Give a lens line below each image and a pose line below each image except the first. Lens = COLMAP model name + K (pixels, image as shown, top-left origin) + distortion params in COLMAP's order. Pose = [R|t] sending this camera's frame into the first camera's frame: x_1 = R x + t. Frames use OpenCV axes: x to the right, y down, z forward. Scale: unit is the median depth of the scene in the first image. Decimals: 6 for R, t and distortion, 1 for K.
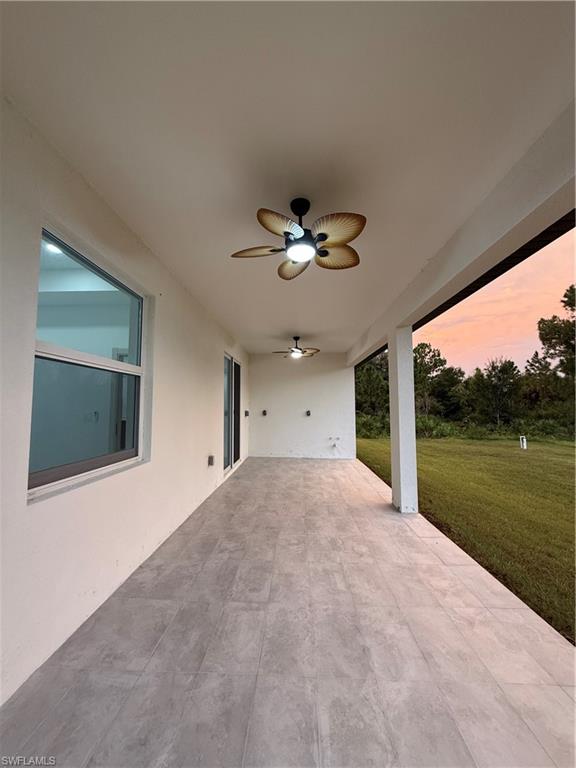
lens RADIAL K [[305.3, 0, 287.5], [0, 305.3, 384.3], [0, 0, 1]] dist [-0.003087, -0.000437]
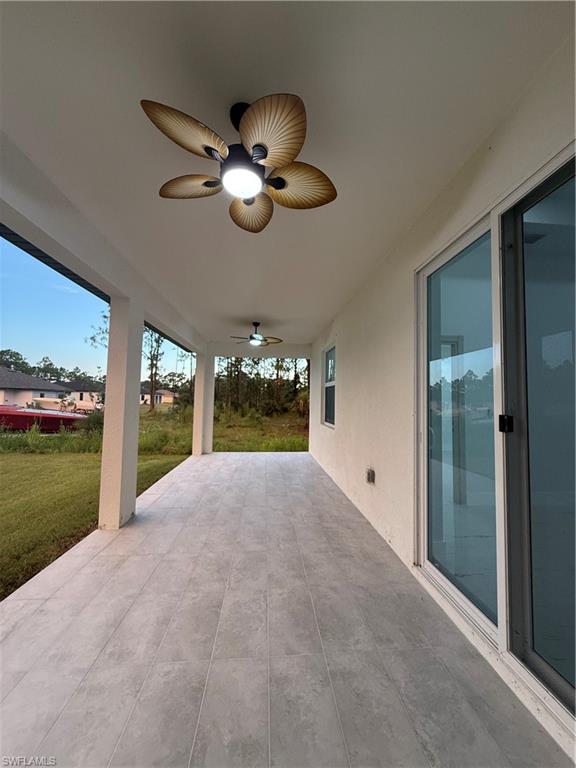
lens RADIAL K [[305.3, 0, 288.2], [0, 305.3, 384.5], [0, 0, 1]] dist [-0.003087, -0.000437]
pose [[-0.993557, -0.020179, -0.111525, 0.028505], [-0.005778, 0.991762, -0.127965, 0.147182], [0.113188, -0.126496, -0.985488, 1.938670]]
